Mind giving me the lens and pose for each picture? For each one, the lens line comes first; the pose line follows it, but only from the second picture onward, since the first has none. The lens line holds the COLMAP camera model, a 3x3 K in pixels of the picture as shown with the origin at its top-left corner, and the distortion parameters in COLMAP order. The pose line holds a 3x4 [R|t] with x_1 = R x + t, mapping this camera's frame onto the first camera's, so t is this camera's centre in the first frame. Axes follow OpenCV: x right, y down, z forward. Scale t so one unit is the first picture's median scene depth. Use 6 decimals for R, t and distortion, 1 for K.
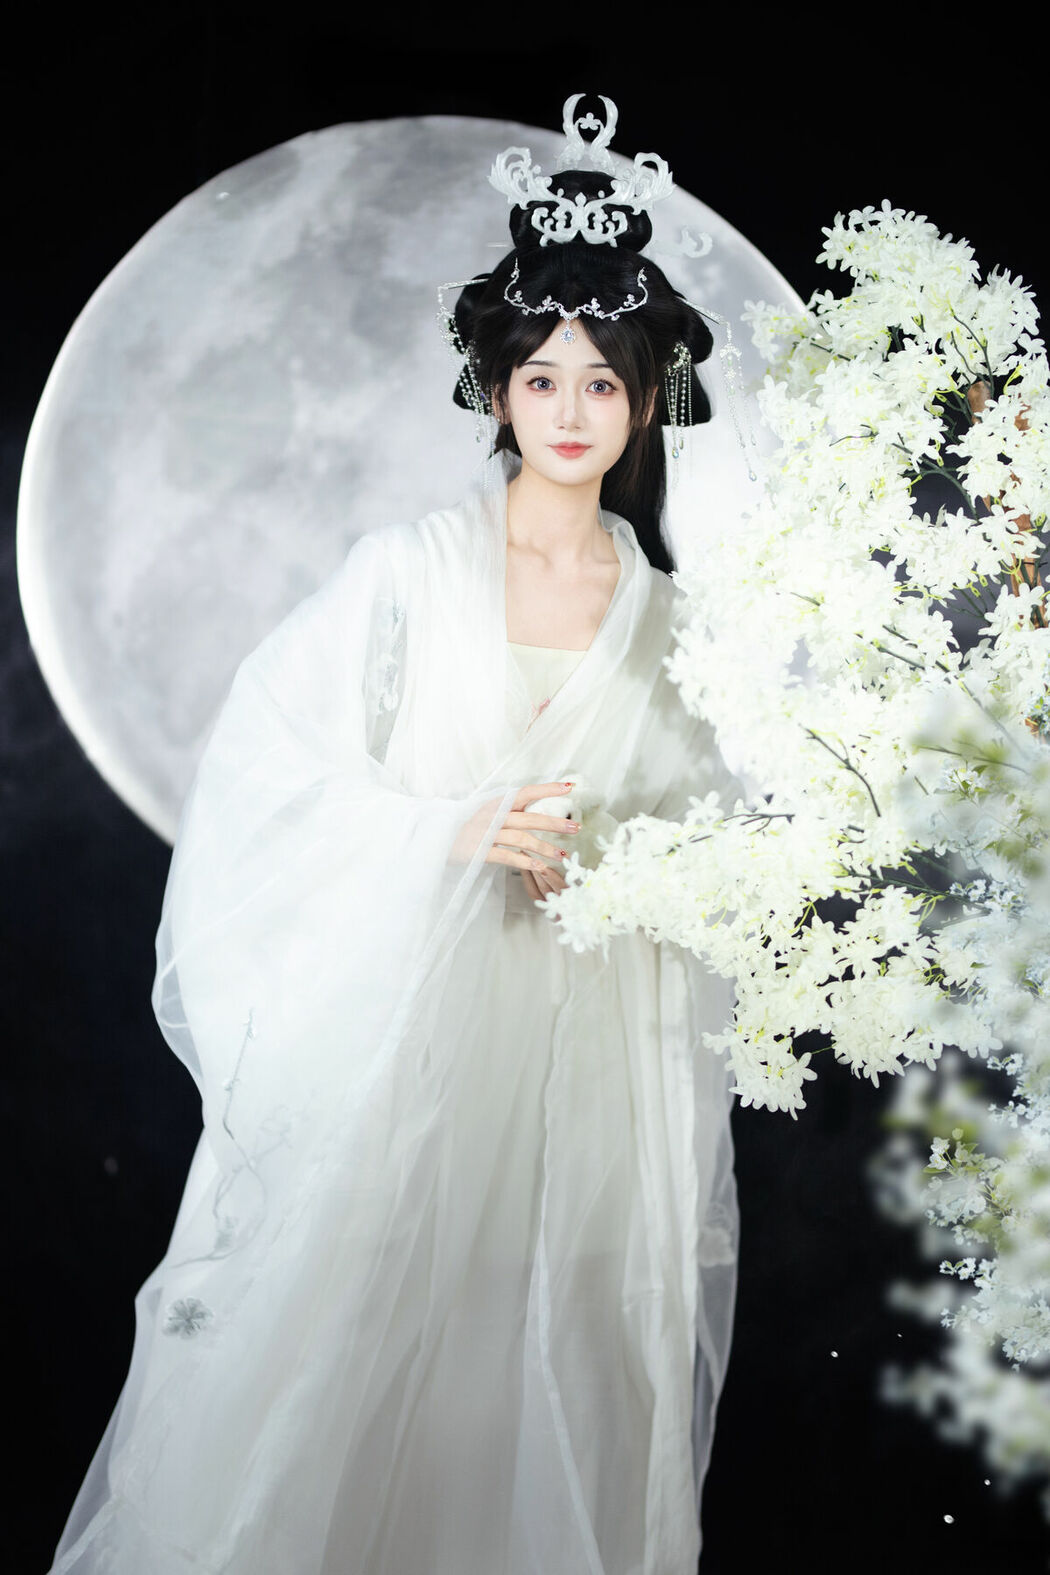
lens RADIAL K [[3914.1, 0, 512.1], [0, 3914.1, 773.6], [0, 0, 1]] dist [-0.017020, 0.000000]
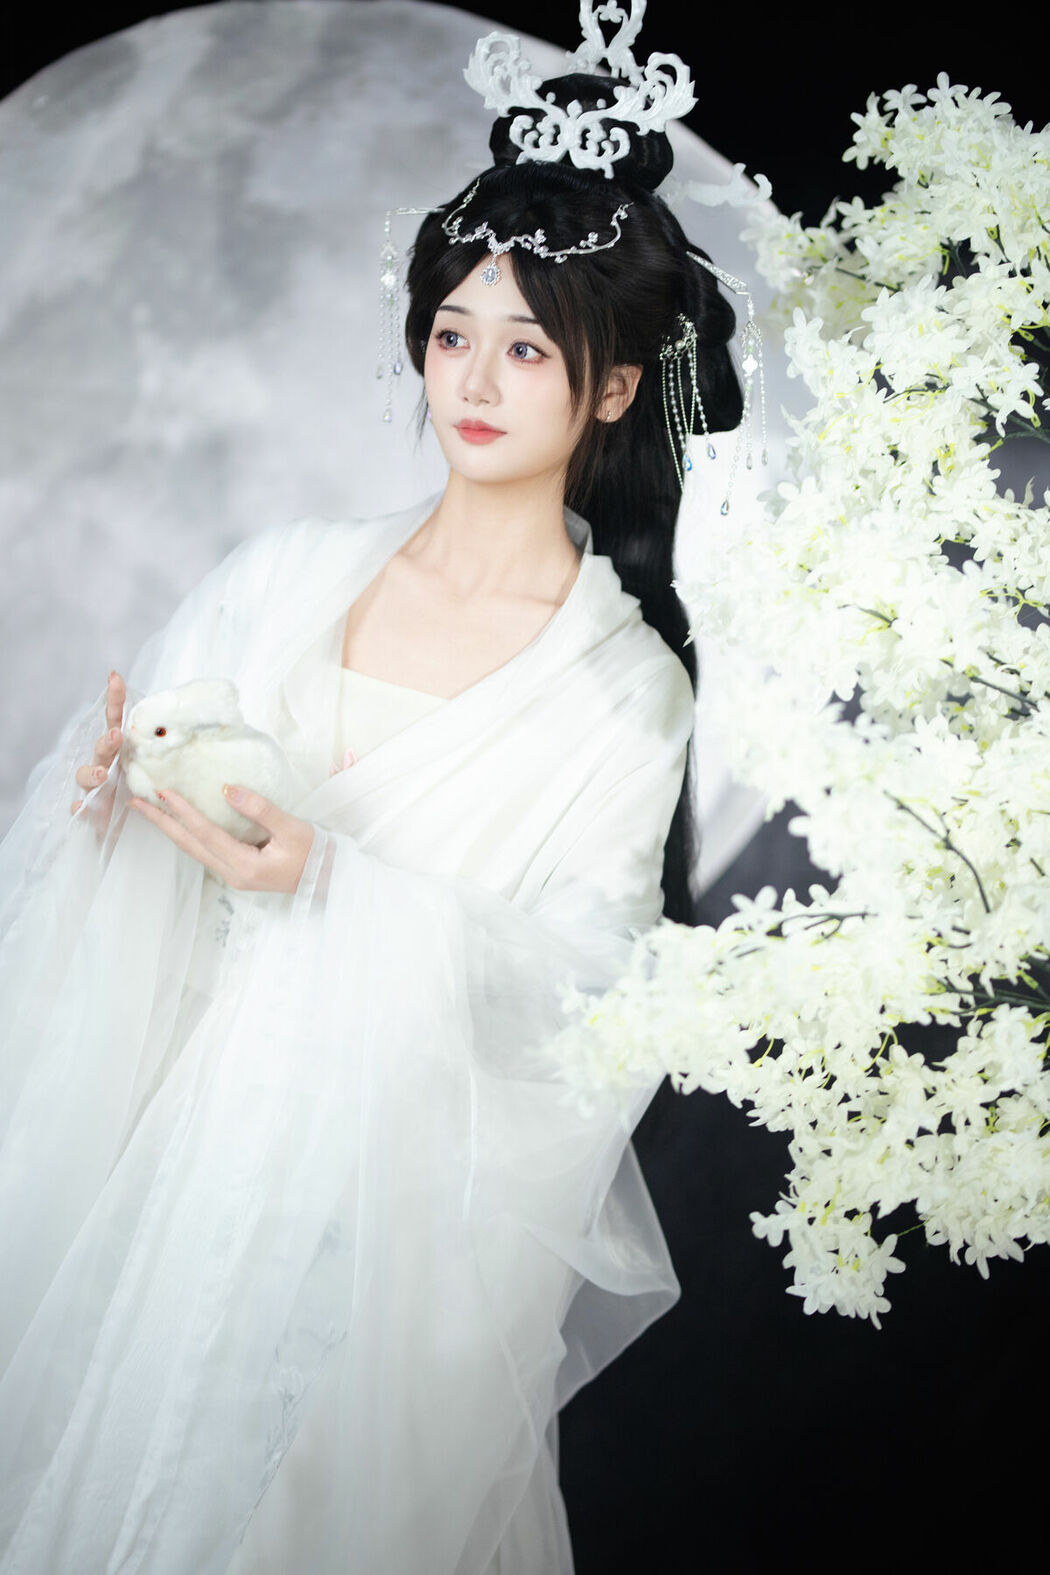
lens RADIAL K [[3914.1, 0, 538.2], [0, 3914.1, 779.5], [0, 0, 1]] dist [-0.017020, 0.000000]
pose [[0.998101, -0.026548, 0.055588, -0.027541], [0.025905, 0.999589, 0.012257, -0.023047], [-0.055891, -0.010794, 0.998379, 0.260679]]
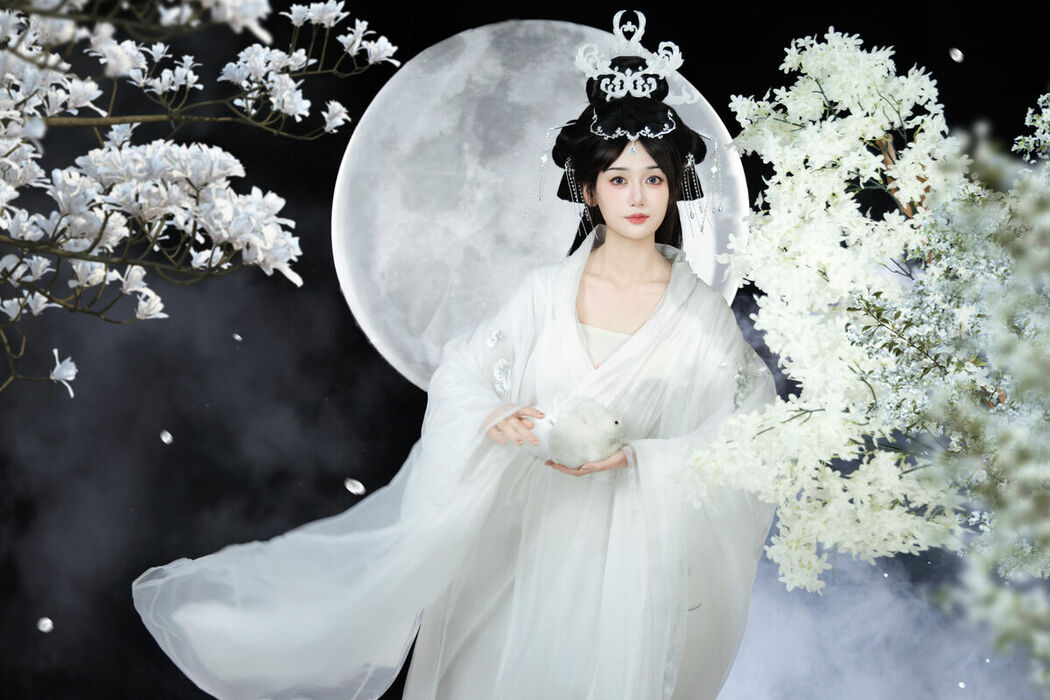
lens RADIAL K [[1138.8, 0, 557.9], [0, 1138.8, 360.0], [0, 0, 1]] dist [0.052309, 0.000000]
pose [[0.998247, -0.028719, 0.051755, -0.053169], [0.025608, 0.997882, 0.059803, -0.036477], [-0.053363, -0.058373, 0.996868, 0.515857]]
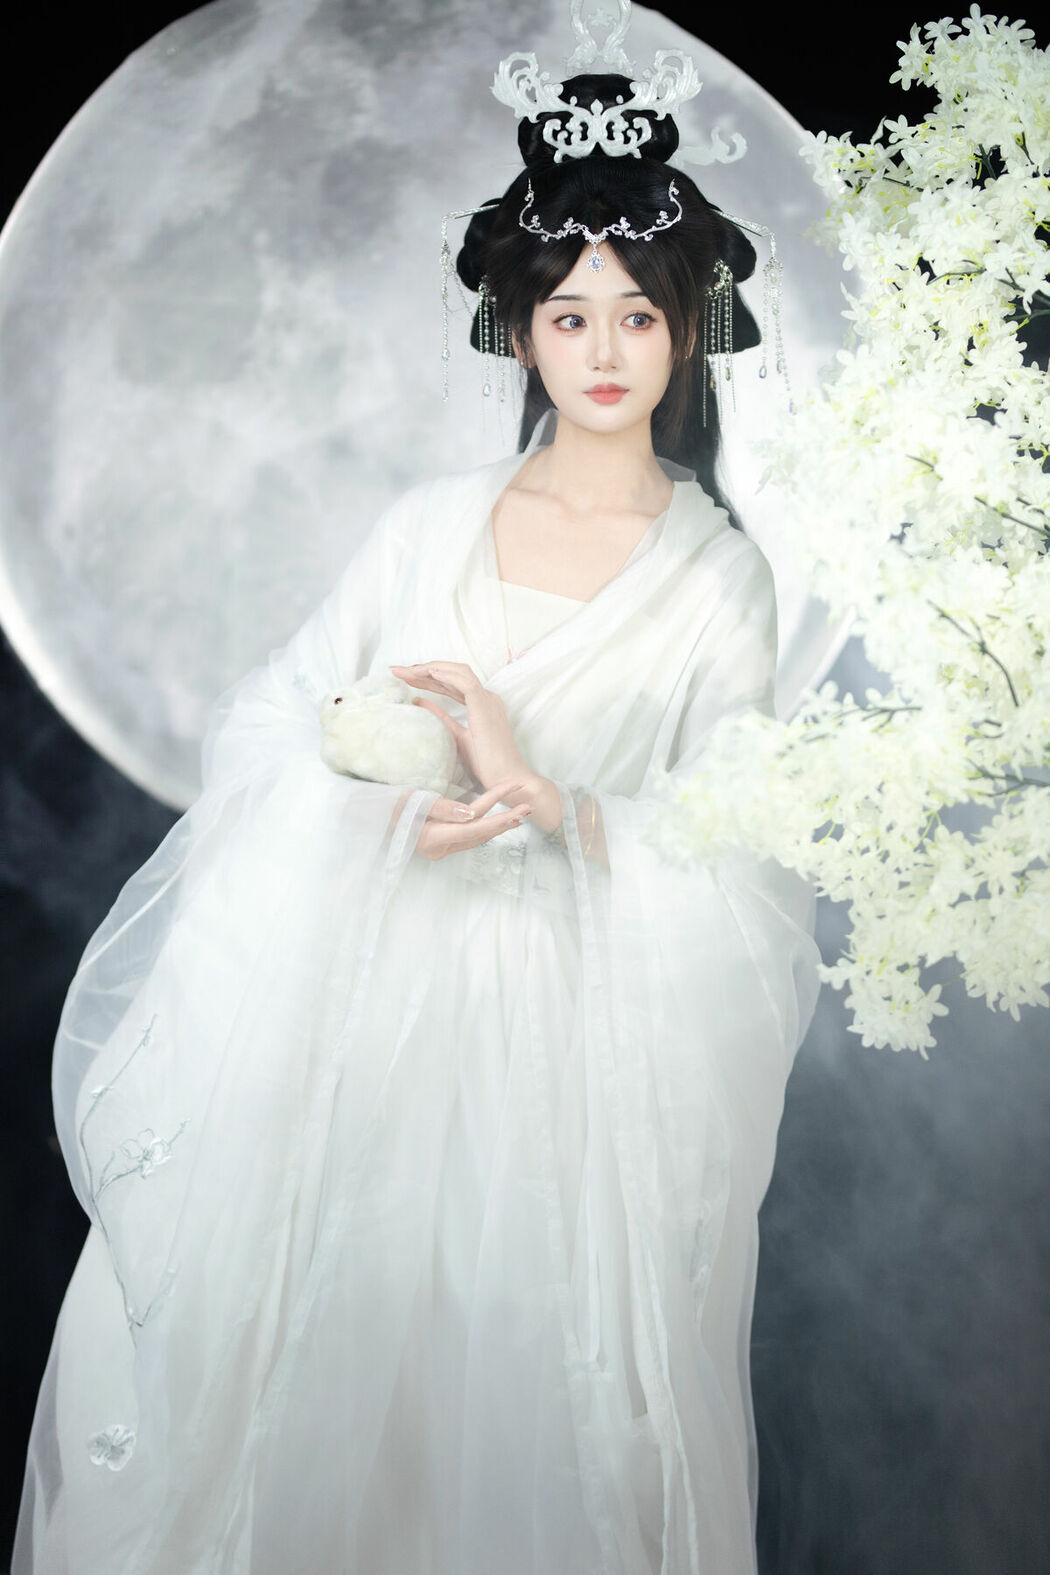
lens RADIAL K [[3914.1, 0, 511.2], [0, 3914.1, 784.7], [0, 0, 1]] dist [-0.017020, 0.000000]
pose [[0.998703, -0.030744, 0.040592, -0.049141], [0.030268, 0.999466, 0.012270, 0.013254], [-0.040948, -0.011026, 0.999100, 0.137114]]
